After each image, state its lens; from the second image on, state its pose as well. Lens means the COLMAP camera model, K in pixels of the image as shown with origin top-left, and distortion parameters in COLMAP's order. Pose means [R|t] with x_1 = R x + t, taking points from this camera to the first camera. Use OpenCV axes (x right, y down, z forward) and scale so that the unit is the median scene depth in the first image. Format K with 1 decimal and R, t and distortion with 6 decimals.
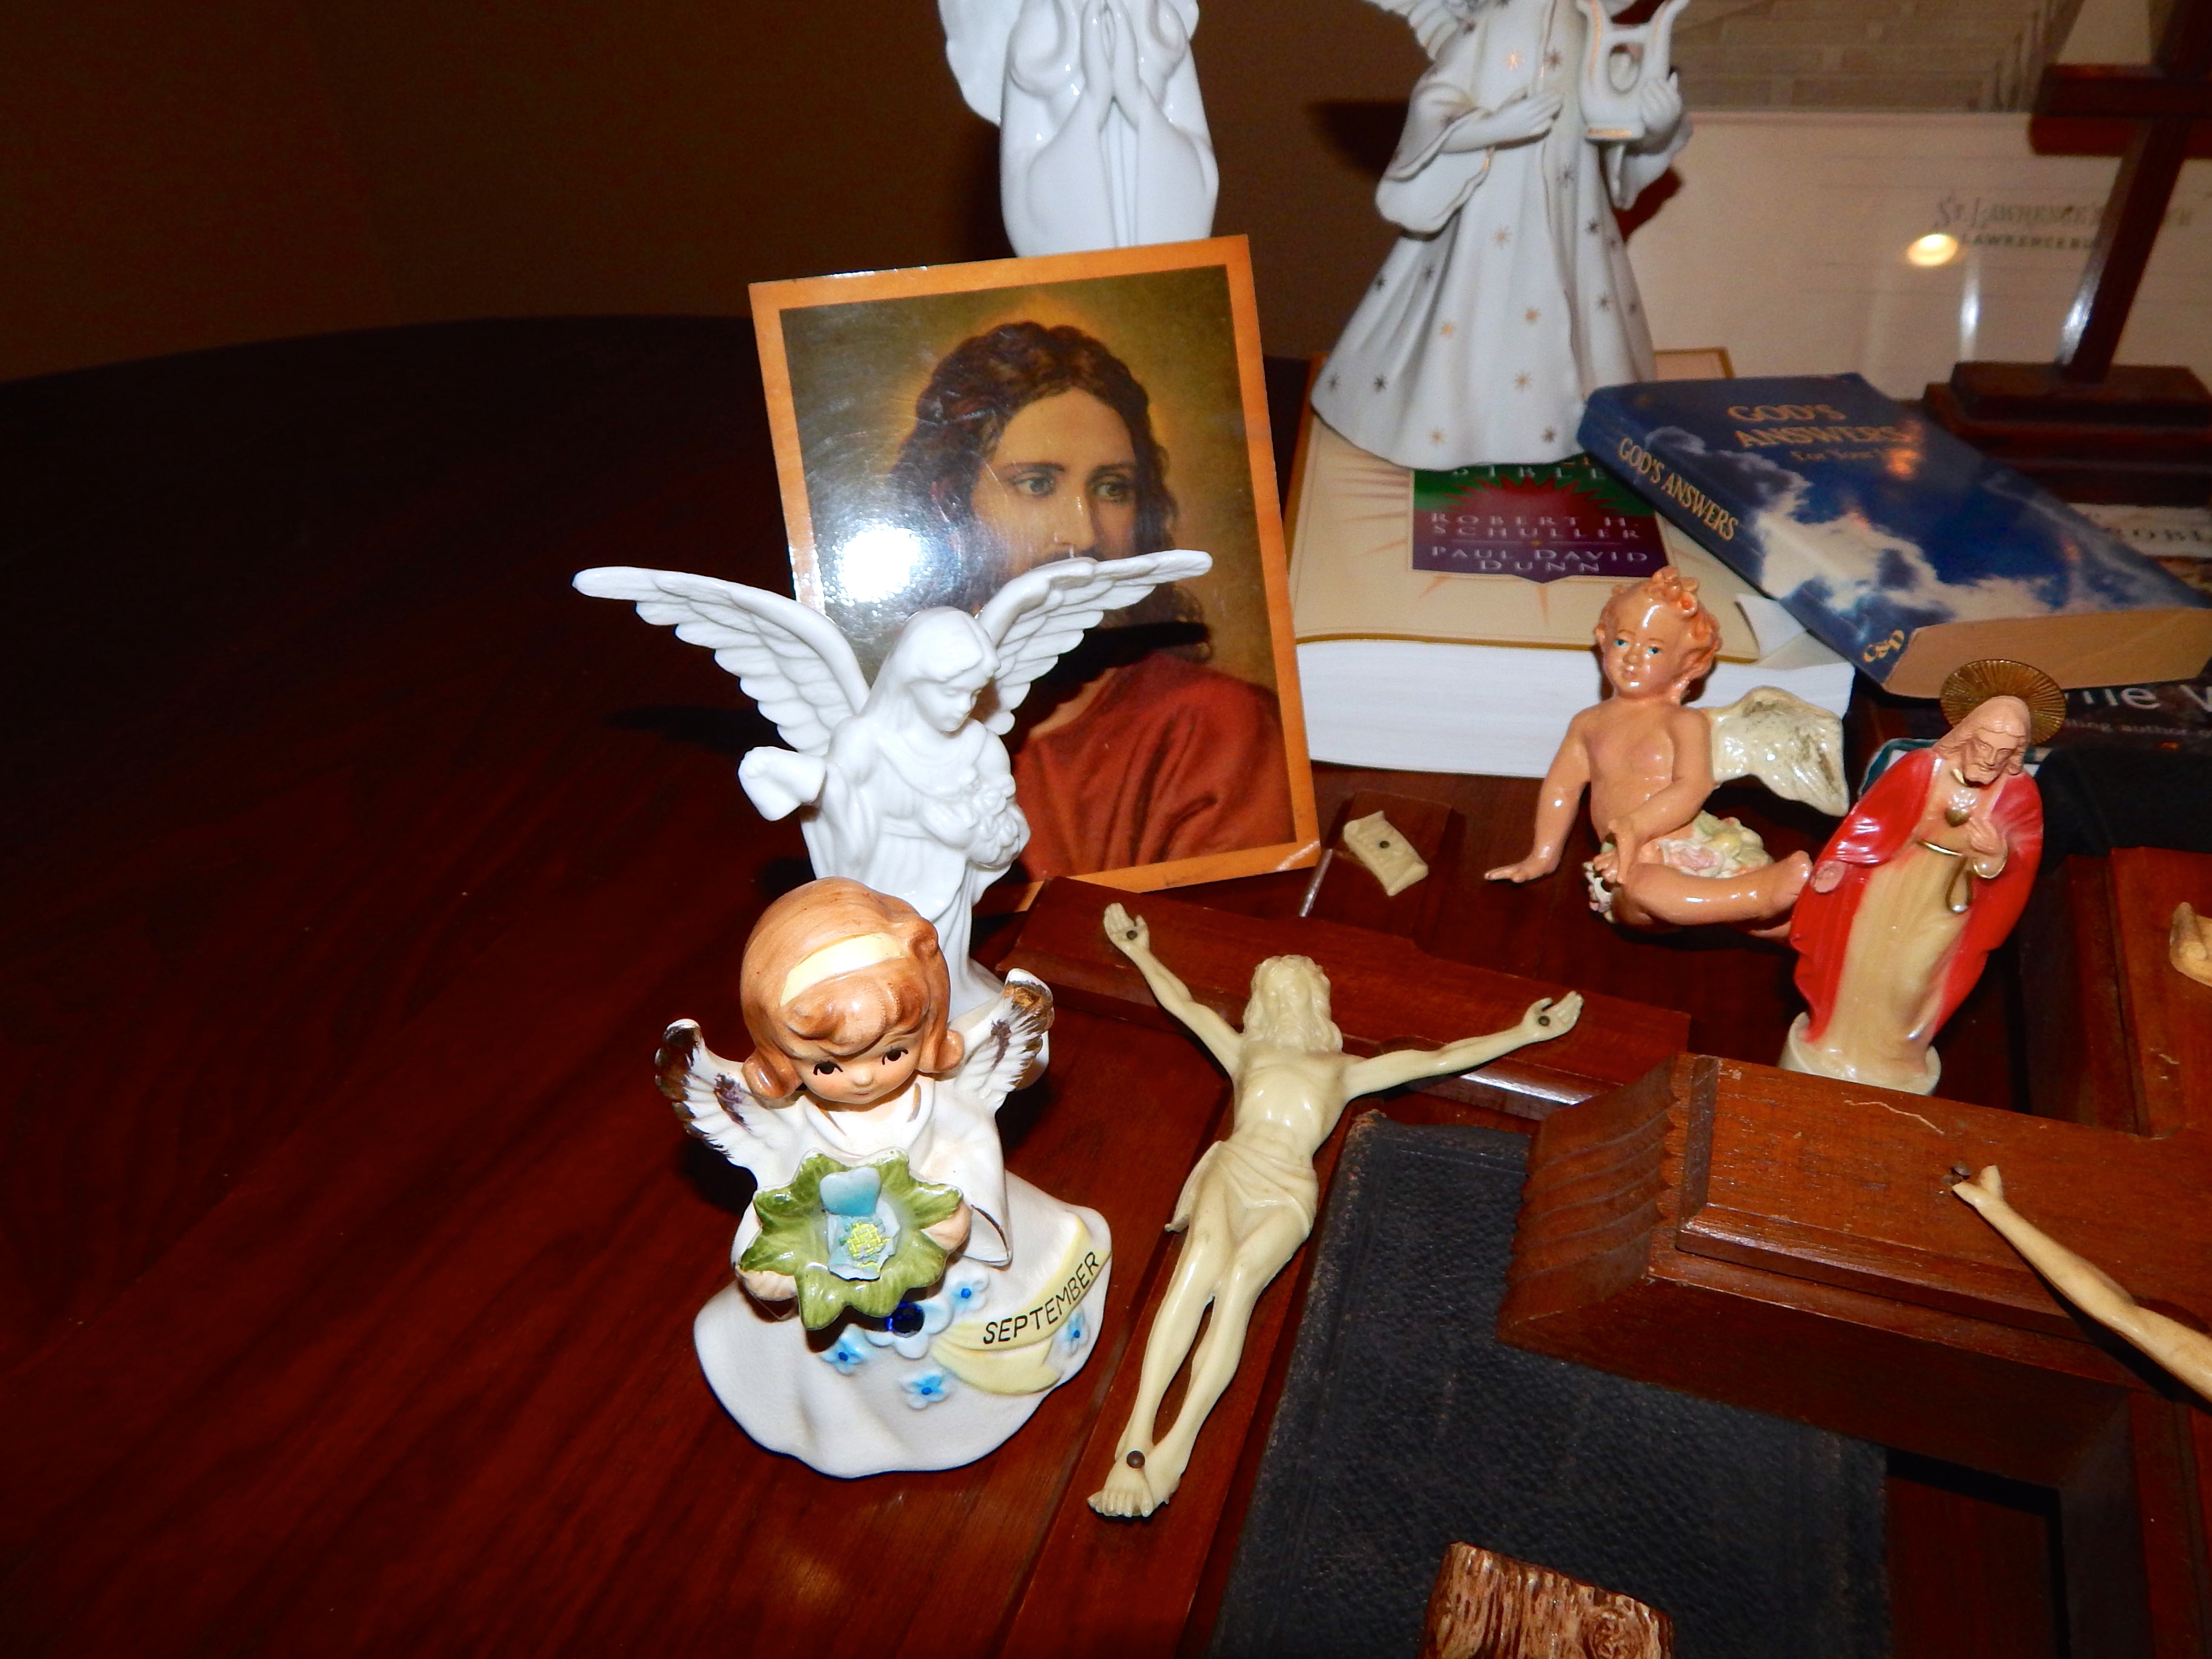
lens RADIAL K [[1519.0, 0, 1106.0], [0, 1519.0, 829.5], [0, 0, 1]] dist [-0.006702, -0.003785]
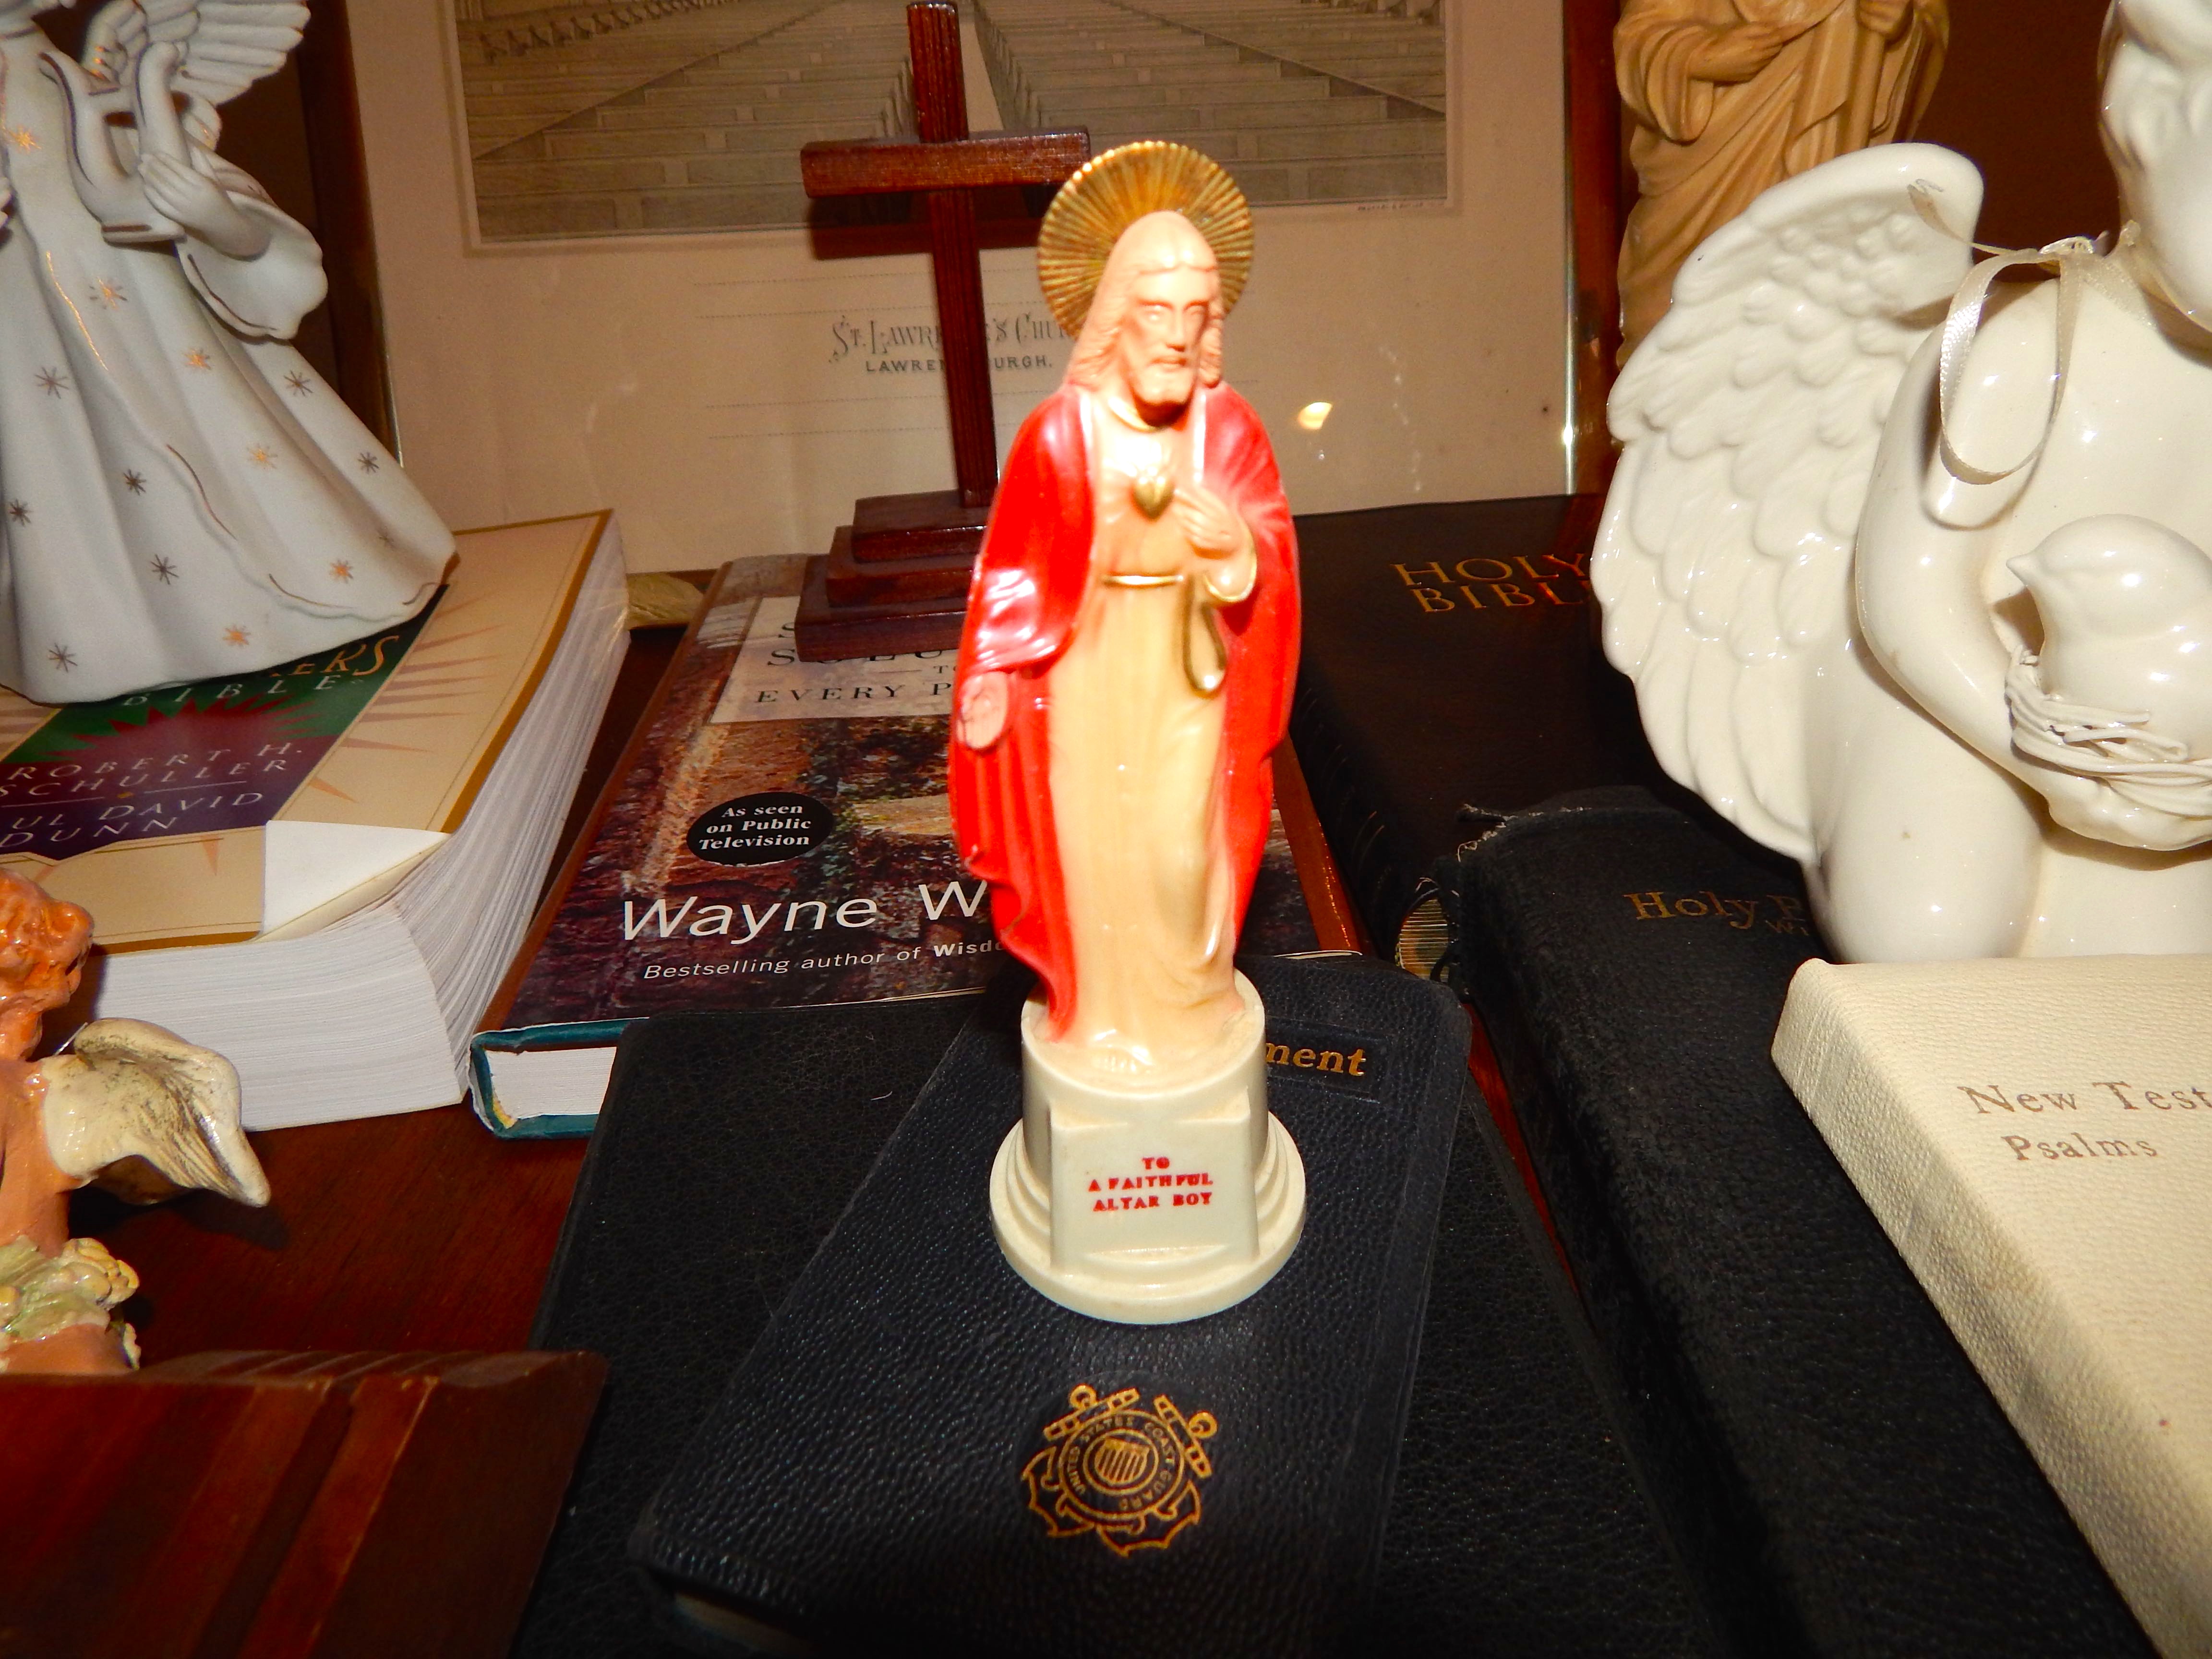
lens RADIAL K [[1429.3, 0, 1106.0], [0, 1429.3, 829.5], [0, 0, 1]] dist [0.006774, -0.004874]
pose [[0.958528, -0.135501, 0.250725, 0.673523], [0.163076, 0.982259, -0.092594, -0.044984], [-0.233731, 0.129641, 0.963620, 0.309628]]
